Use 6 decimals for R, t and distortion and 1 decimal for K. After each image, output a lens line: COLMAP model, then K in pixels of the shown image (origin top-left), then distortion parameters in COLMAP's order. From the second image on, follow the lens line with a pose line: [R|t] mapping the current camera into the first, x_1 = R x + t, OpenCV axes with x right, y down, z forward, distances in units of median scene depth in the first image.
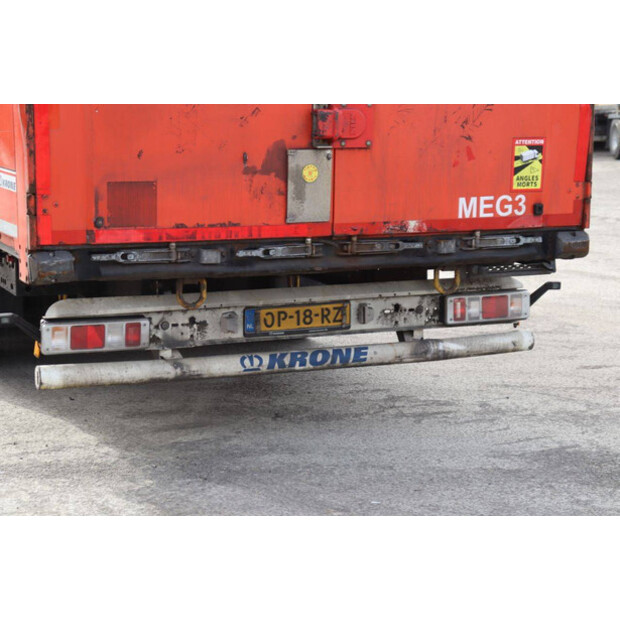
lens RADIAL K [[1460.2, 0, 310.0], [0, 1460.2, 310.0], [0, 0, 1]] dist [0.431092, 0.422813]
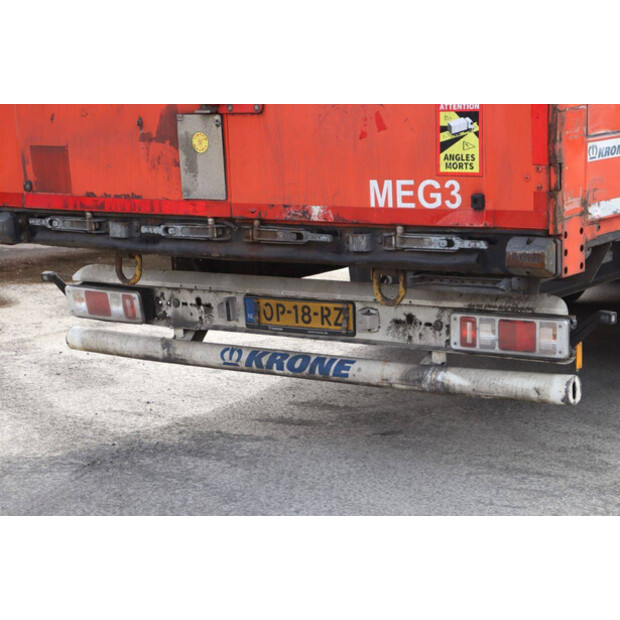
lens RADIAL K [[1460.2, 0, 310.0], [0, 1460.2, 310.0], [0, 0, 1]] dist [0.431092, 0.422813]
pose [[0.507436, 0.114448, -0.854055, 0.738070], [-0.097158, 0.992419, 0.075264, -0.063201], [0.856195, 0.044787, 0.514709, 0.580841]]
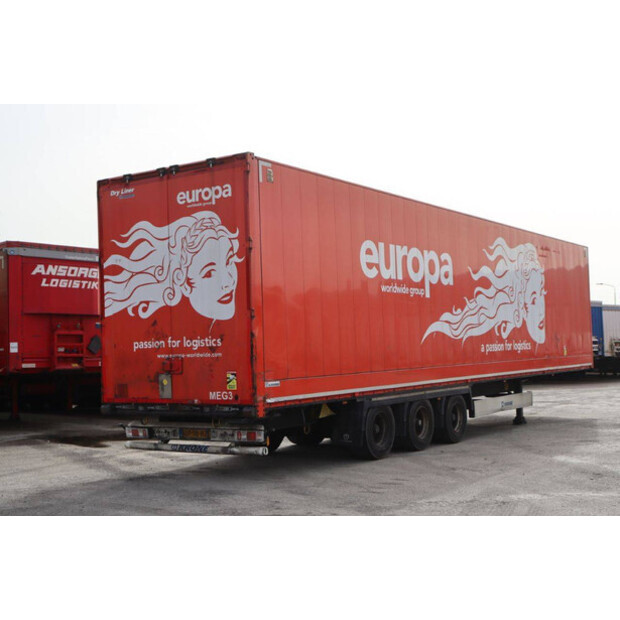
lens RADIAL K [[851.2, 0, 310.0], [0, 851.2, 310.0], [0, 0, 1]] dist [0.013614, 0.008096]
pose [[0.535527, -0.061875, -0.842249, 1.546530], [-0.097482, 0.986117, -0.134426, -0.031415], [0.838873, 0.154093, 0.522060, 0.298014]]
